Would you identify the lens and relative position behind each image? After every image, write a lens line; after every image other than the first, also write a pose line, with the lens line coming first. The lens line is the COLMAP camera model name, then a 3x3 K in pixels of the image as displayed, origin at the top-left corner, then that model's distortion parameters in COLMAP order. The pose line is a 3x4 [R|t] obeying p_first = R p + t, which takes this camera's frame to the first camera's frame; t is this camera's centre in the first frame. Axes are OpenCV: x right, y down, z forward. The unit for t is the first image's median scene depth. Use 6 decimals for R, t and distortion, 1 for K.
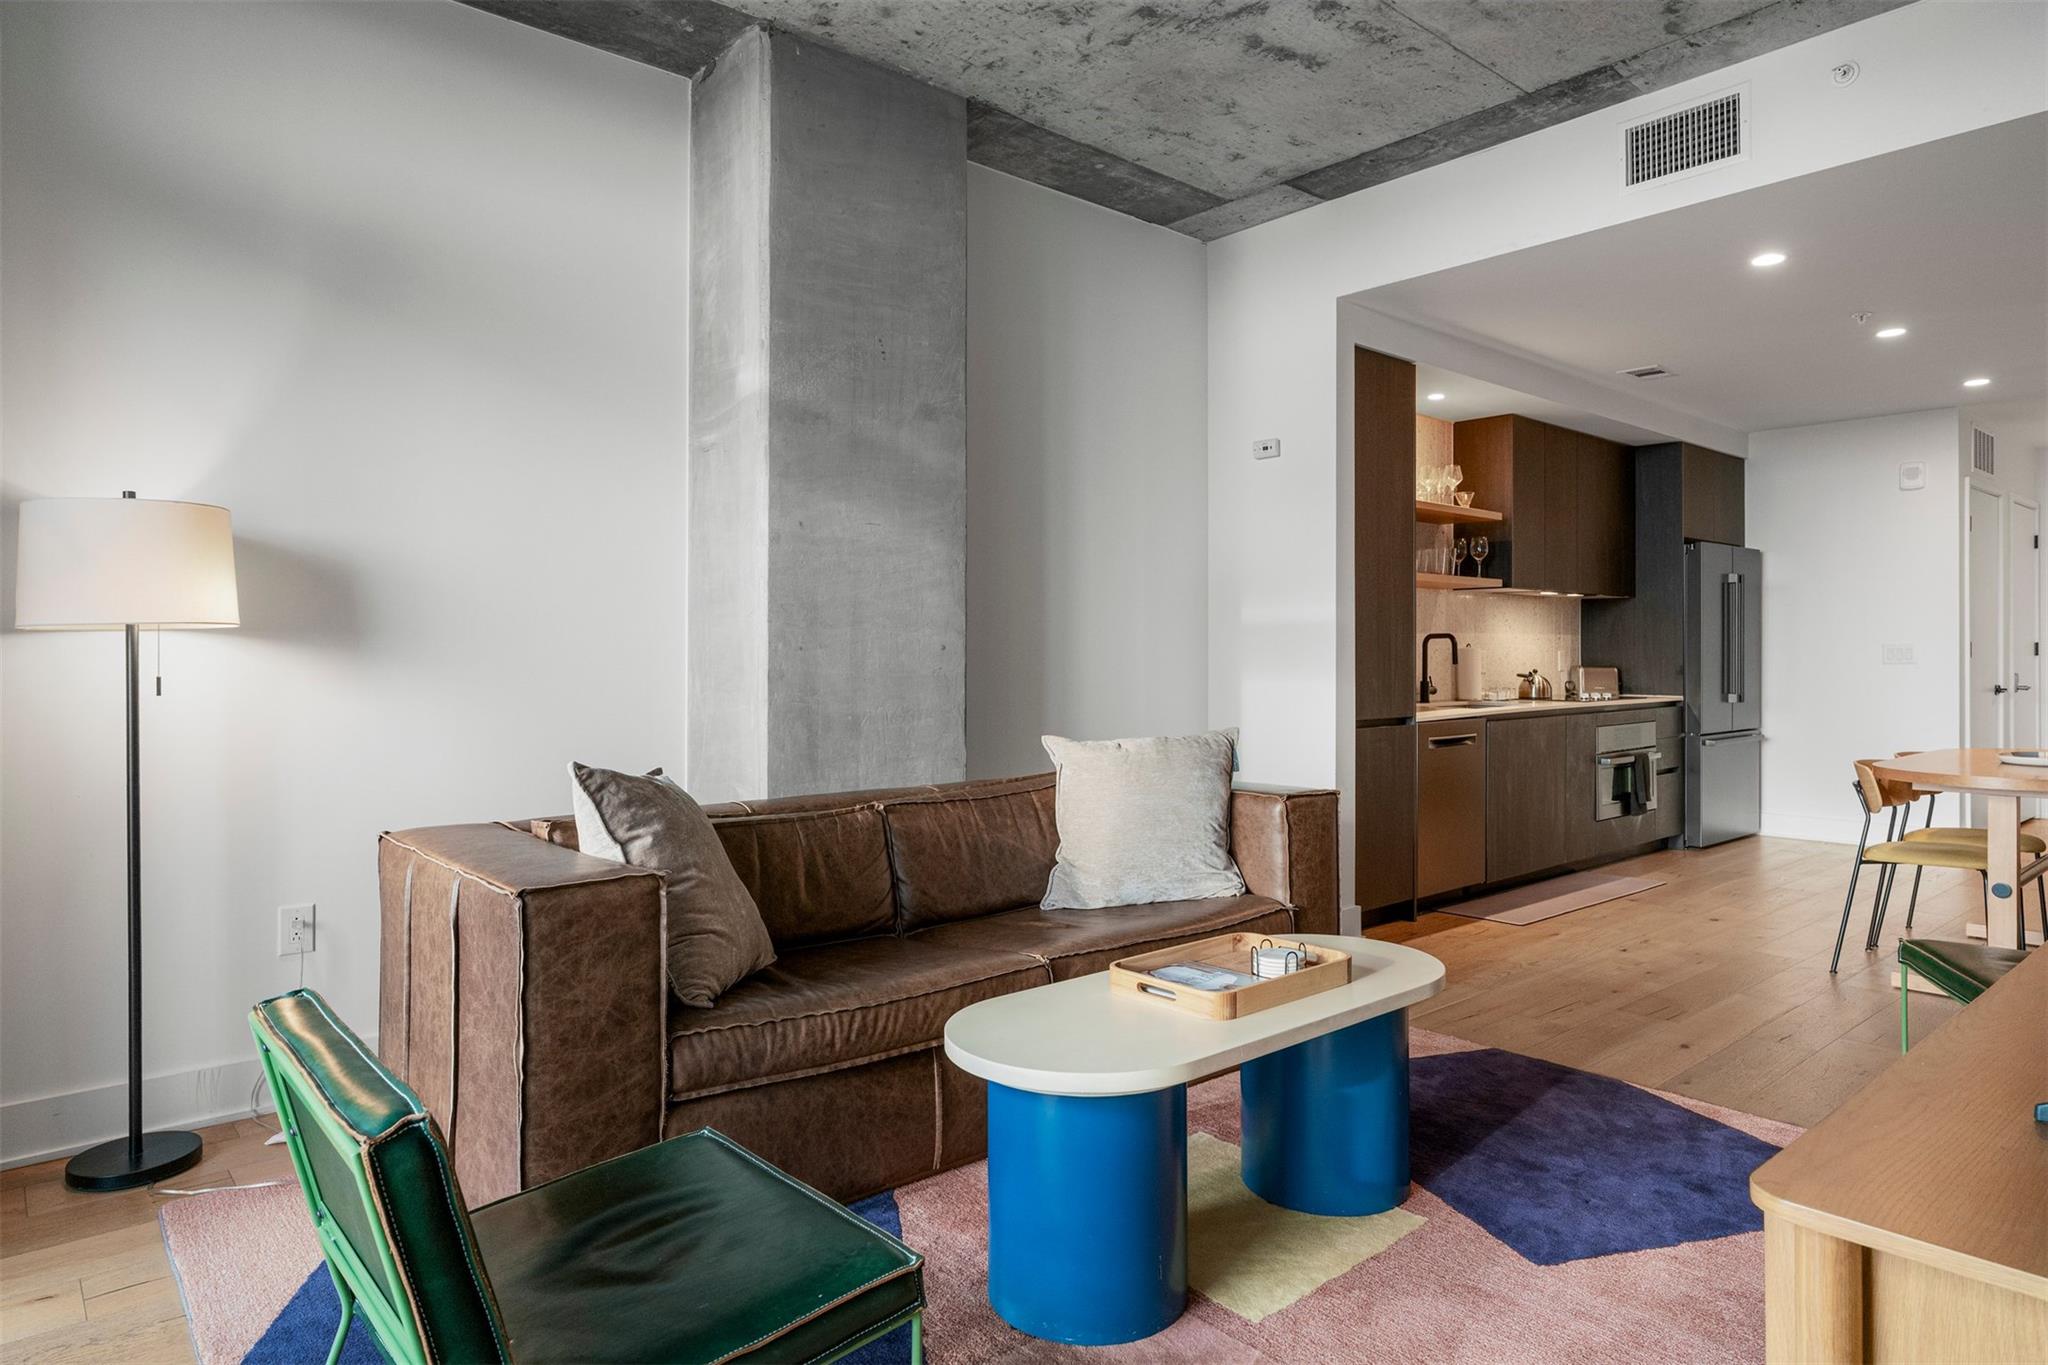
lens RADIAL K [[1213.5, 0, 1028.7], [0, 1213.5, 650.5], [0, 0, 1]] dist [0.000400, 0.000079]
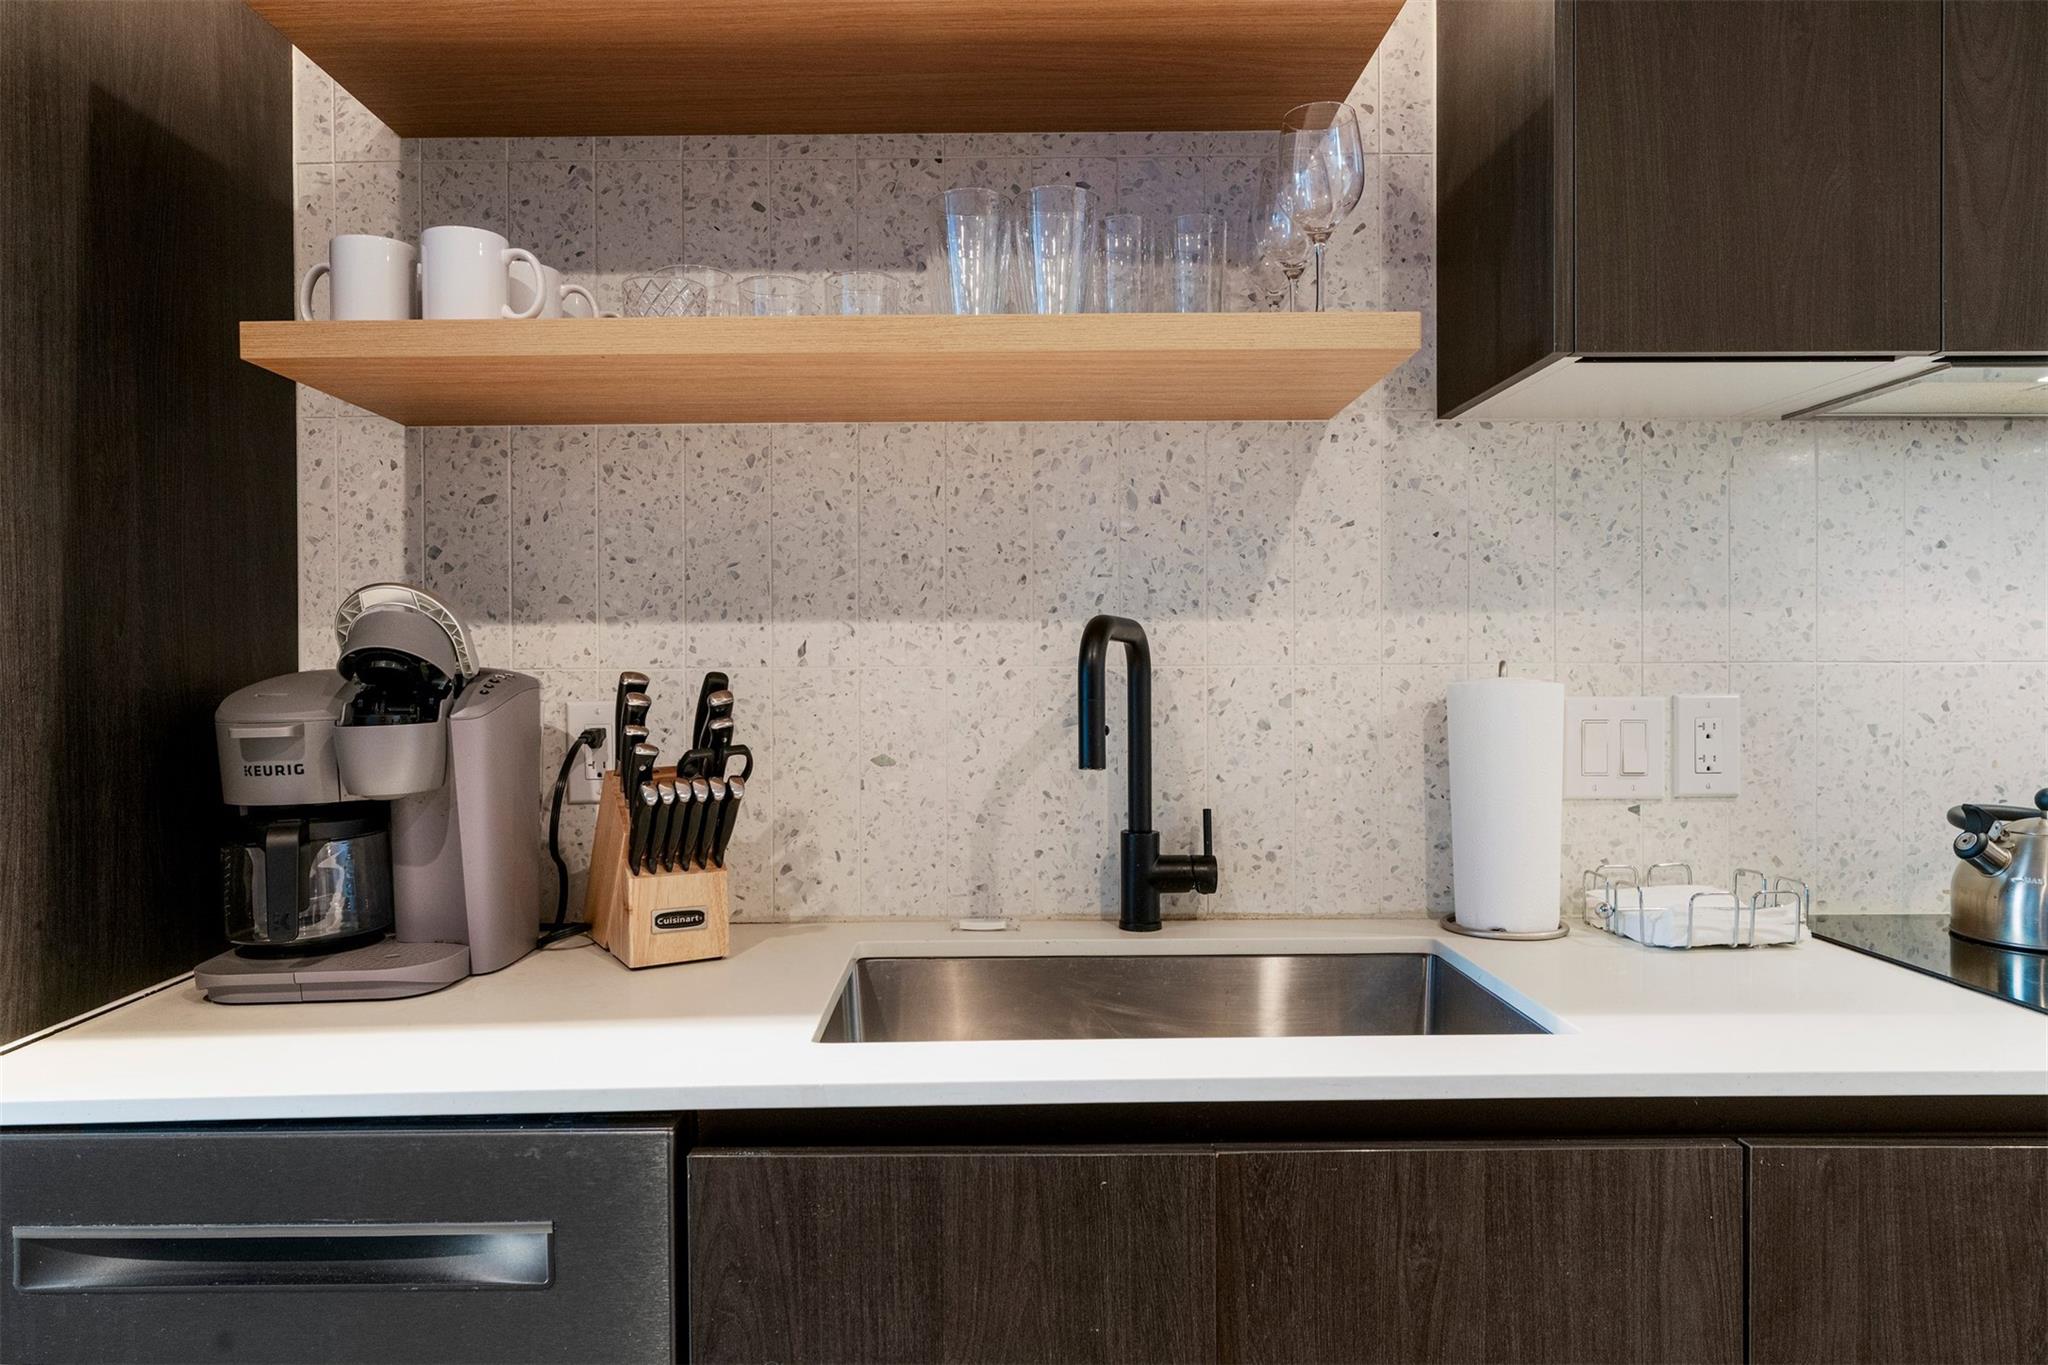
lens RADIAL K [[1338.0, 0, 996.3], [0, 1338.0, 684.2], [0, 0, 1]] dist [-0.005190, 0.002859]
pose [[0.745365, 0.002426, -0.666652, 0.435037], [0.006597, 0.999918, 0.011015, -0.004689], [0.666624, -0.012608, 0.745287, 0.736007]]
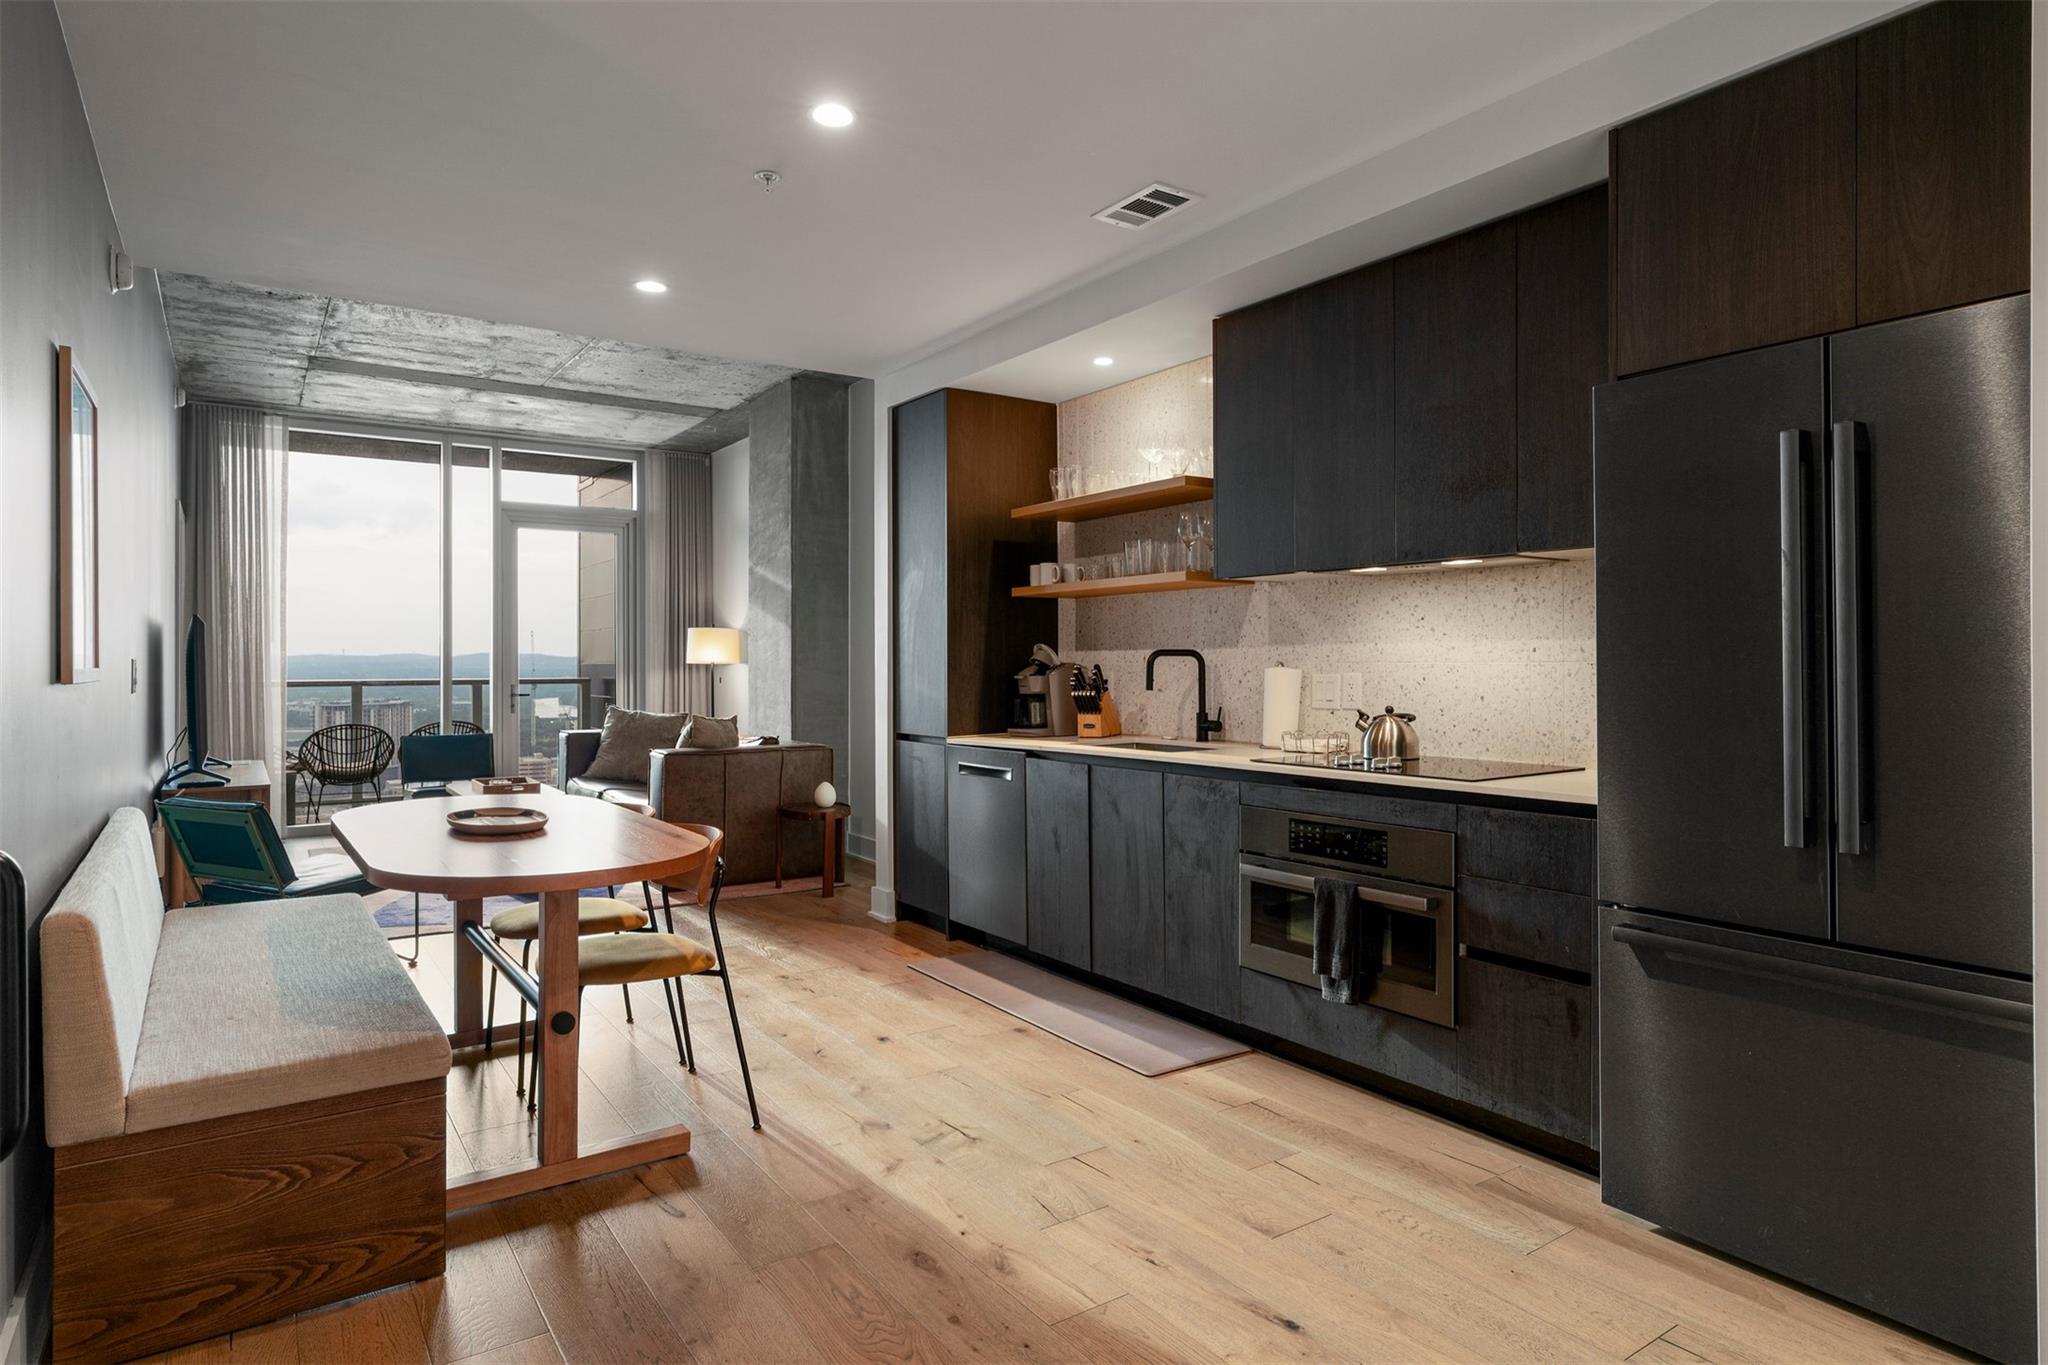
lens RADIAL K [[1147.2, 0, 1025.7], [0, 1147.2, 662.1], [0, 0, 1]] dist [-0.004903, 0.000193]
pose [[-0.117585, -0.001688, -0.993061, 0.960455], [0.003716, 0.999991, -0.002140, -0.004554], [0.993056, -0.003942, -0.117578, 0.898971]]
